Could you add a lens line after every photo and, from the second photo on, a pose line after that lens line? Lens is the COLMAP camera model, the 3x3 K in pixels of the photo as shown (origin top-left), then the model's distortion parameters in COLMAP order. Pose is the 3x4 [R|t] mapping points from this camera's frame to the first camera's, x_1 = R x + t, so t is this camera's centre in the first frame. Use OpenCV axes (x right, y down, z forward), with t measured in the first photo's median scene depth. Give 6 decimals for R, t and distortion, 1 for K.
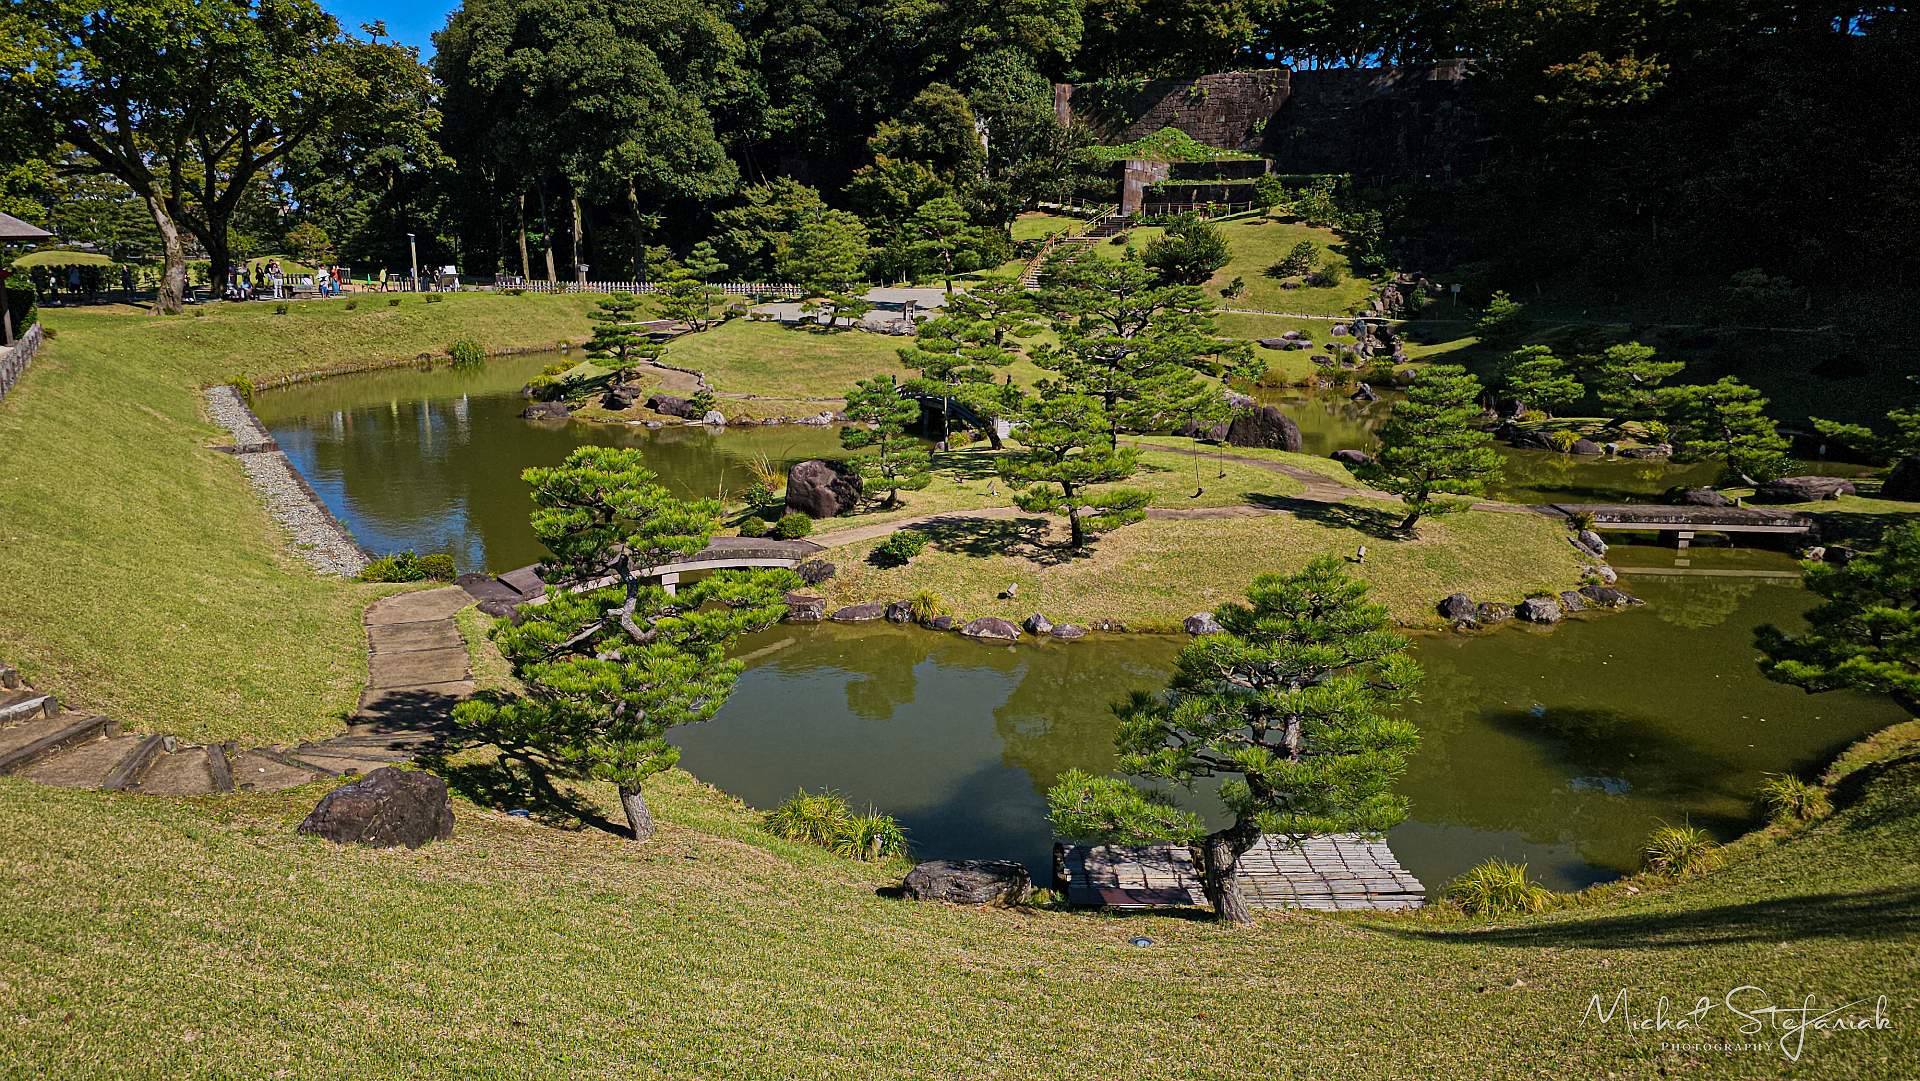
lens RADIAL K [[1285.1, 0, 946.7], [0, 1285.1, 536.4], [0, 0, 1]] dist [0.065381, -0.068279]
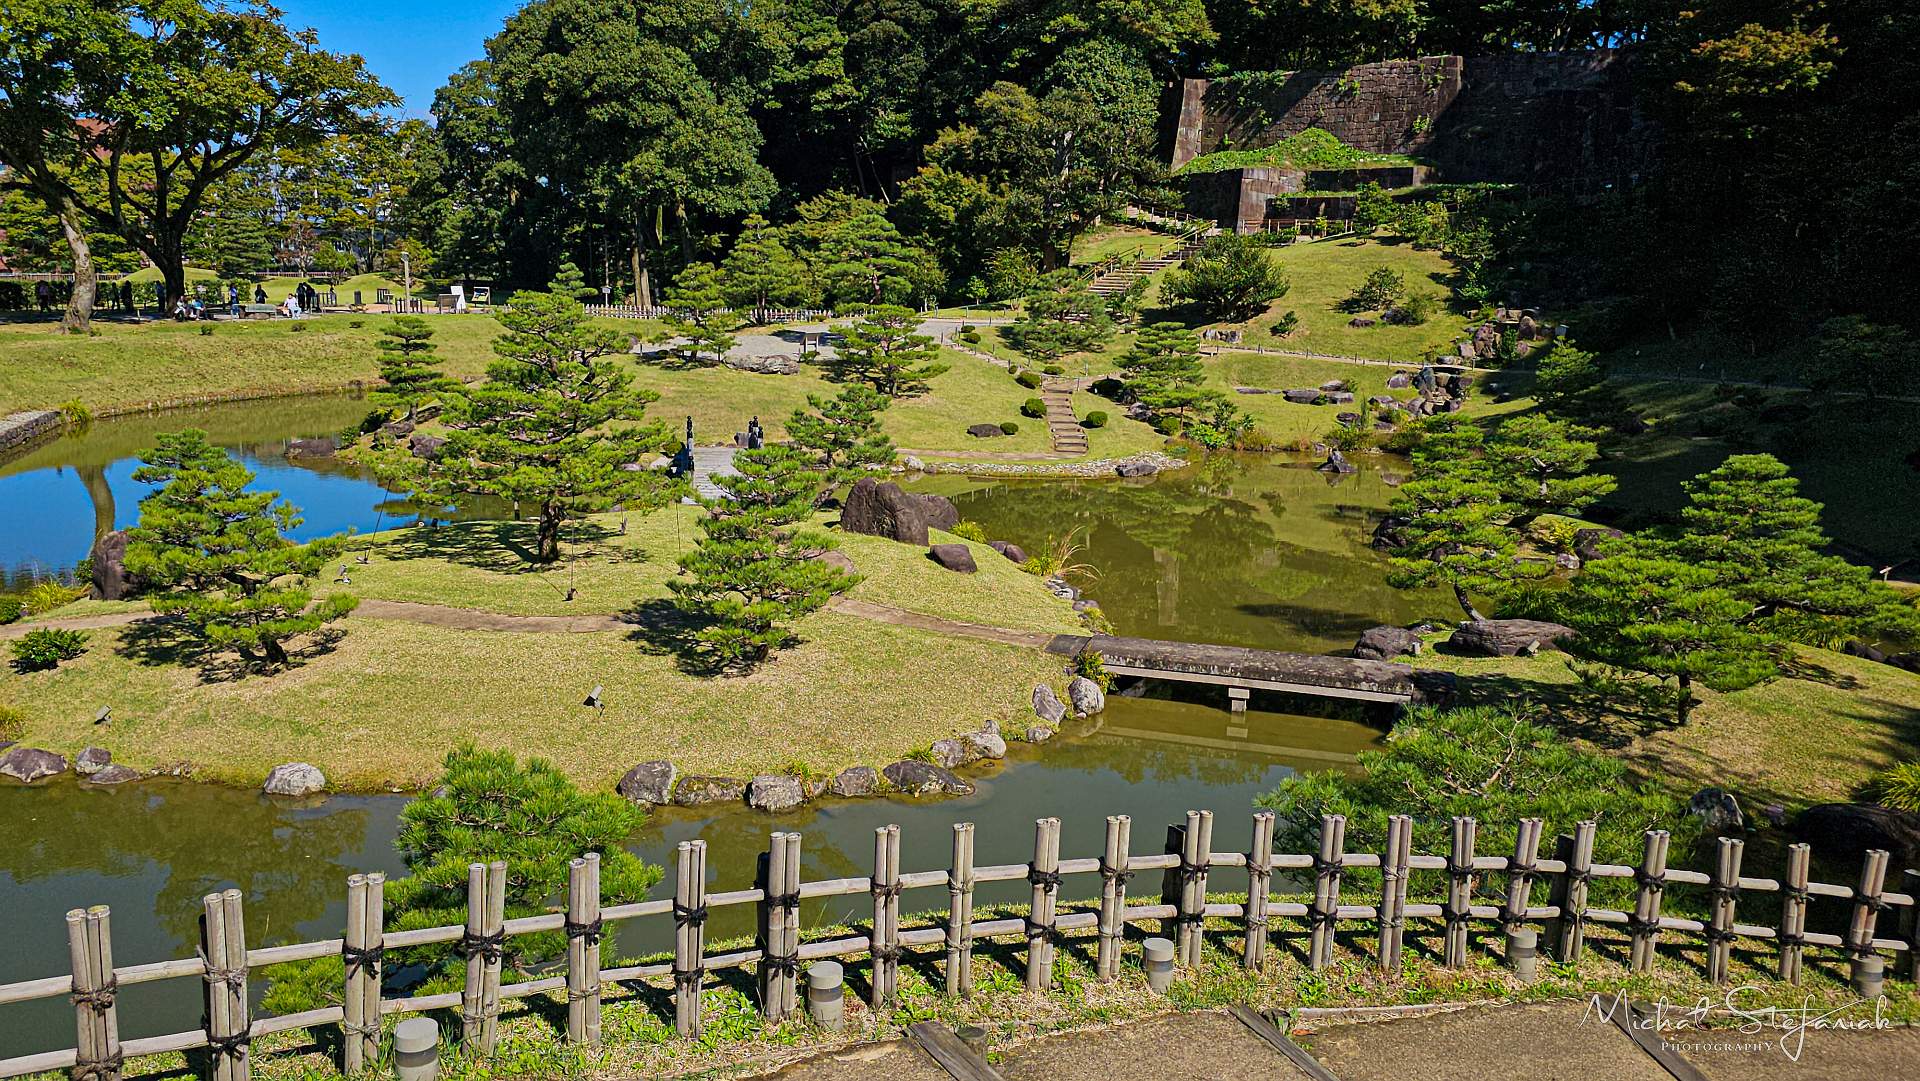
lens RADIAL K [[1456.7, 0, 957.7], [0, 1456.7, 515.2], [0, 0, 1]] dist [0.081303, -0.102498]
pose [[0.973282, 0.046553, -0.224845, 0.247169], [-0.058092, 0.997298, -0.044975, -0.022152], [0.222144, 0.056835, 0.973356, 0.077792]]
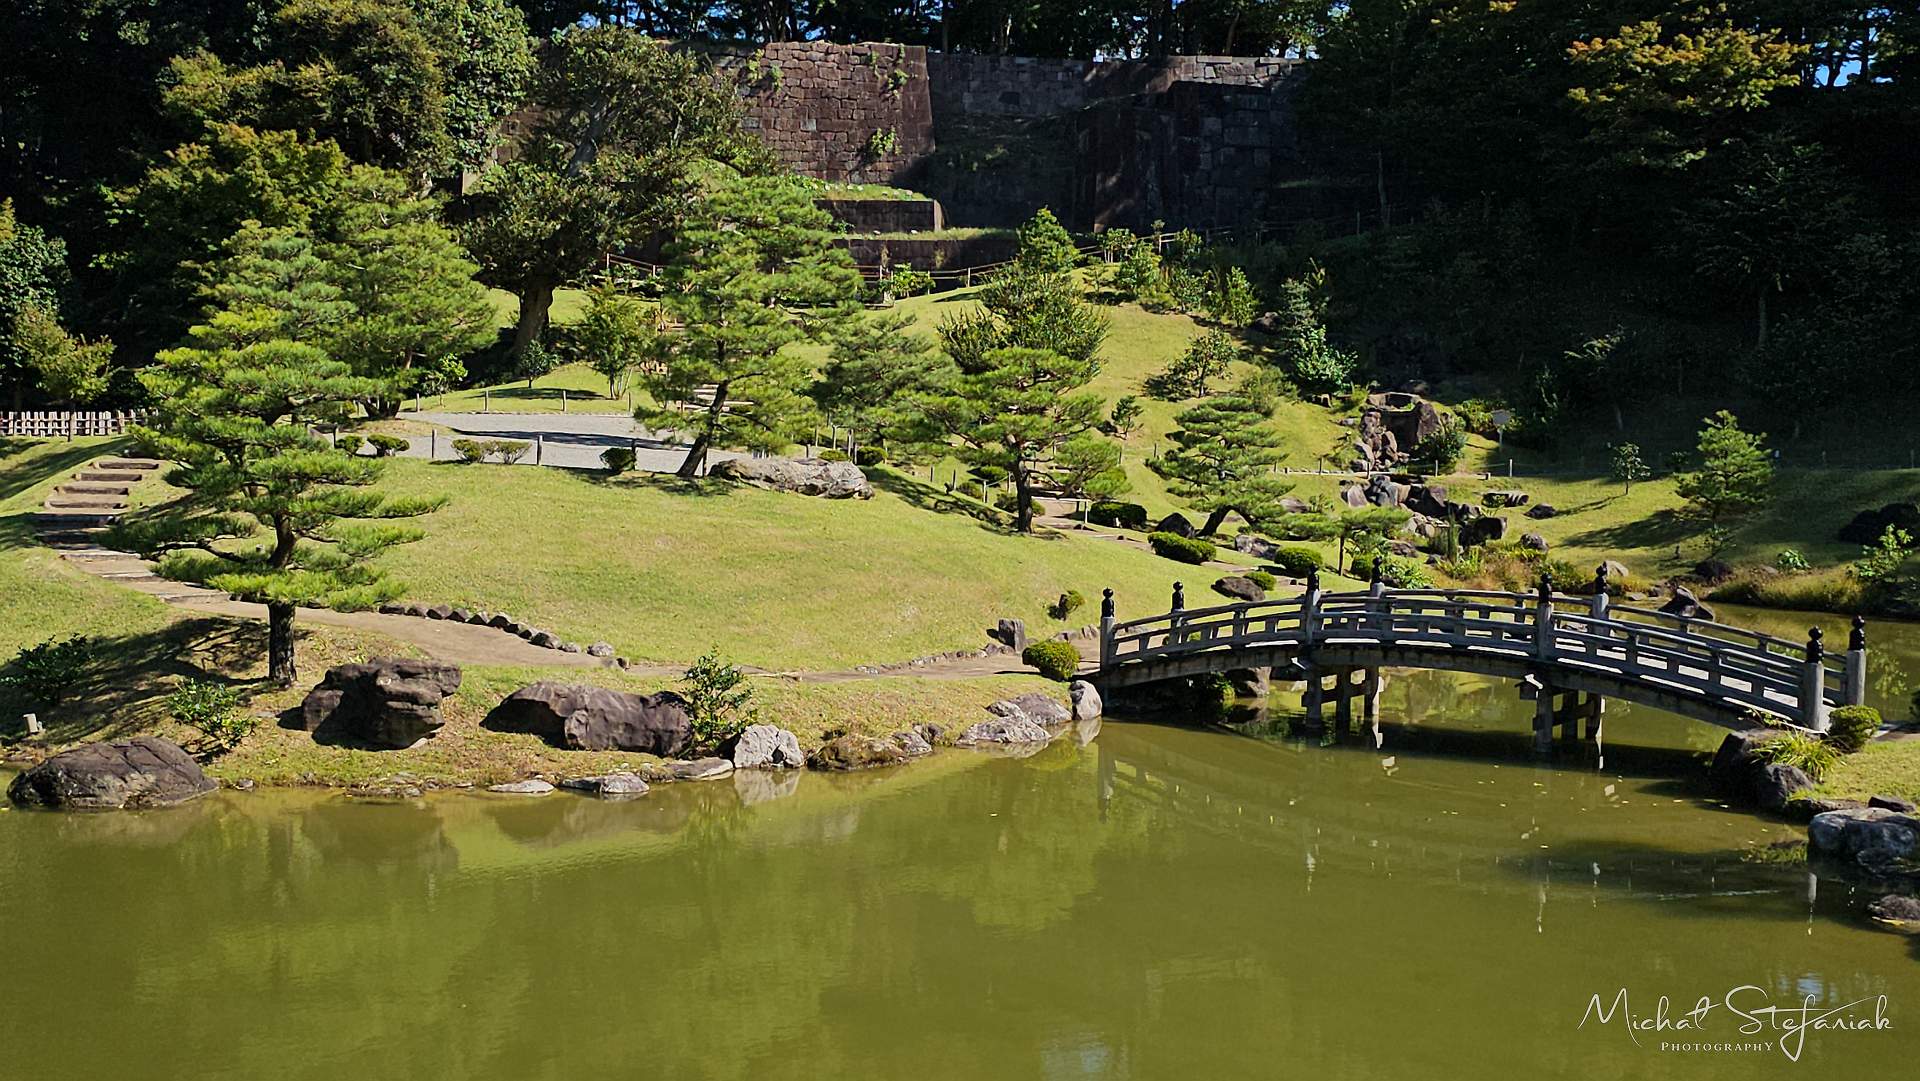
lens RADIAL K [[2117.7, 0, 925.7], [0, 2117.7, 545.0], [0, 0, 1]] dist [0.186850, -0.492741]
pose [[0.861843, -0.023773, 0.506618, -0.270274], [0.105128, 0.985580, -0.132592, -0.046230], [-0.496161, 0.167534, 0.851914, 0.370106]]
